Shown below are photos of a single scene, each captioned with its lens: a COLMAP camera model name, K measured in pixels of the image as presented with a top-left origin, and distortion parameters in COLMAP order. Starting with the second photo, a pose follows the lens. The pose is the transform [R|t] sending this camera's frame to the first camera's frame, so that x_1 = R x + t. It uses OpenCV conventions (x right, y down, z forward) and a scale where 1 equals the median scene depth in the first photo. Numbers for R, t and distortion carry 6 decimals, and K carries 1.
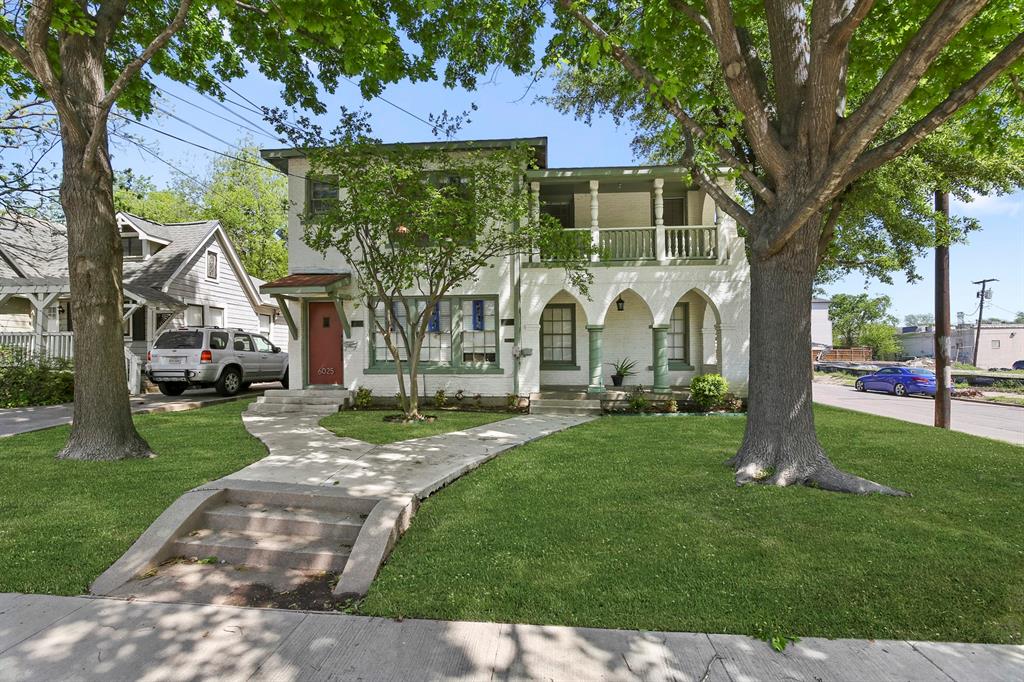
lens RADIAL K [[468.1, 0, 510.8], [0, 468.1, 340.6], [0, 0, 1]] dist [-0.009715, 0.001042]
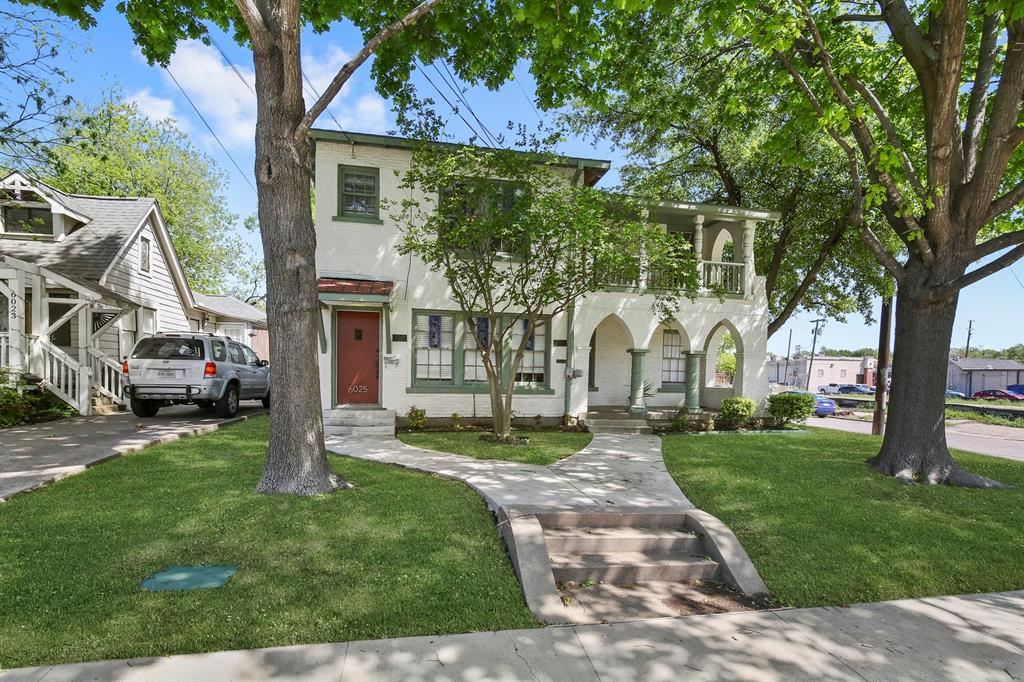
lens RADIAL K [[485.2, 0, 512.1], [0, 485.2, 385.2], [0, 0, 1]] dist [-0.010706, 0.000365]
pose [[0.959890, 0.015097, 0.279969, -0.387015], [-0.030323, 0.998282, 0.050133, 0.002146], [-0.278731, -0.056612, 0.958699, 0.027452]]
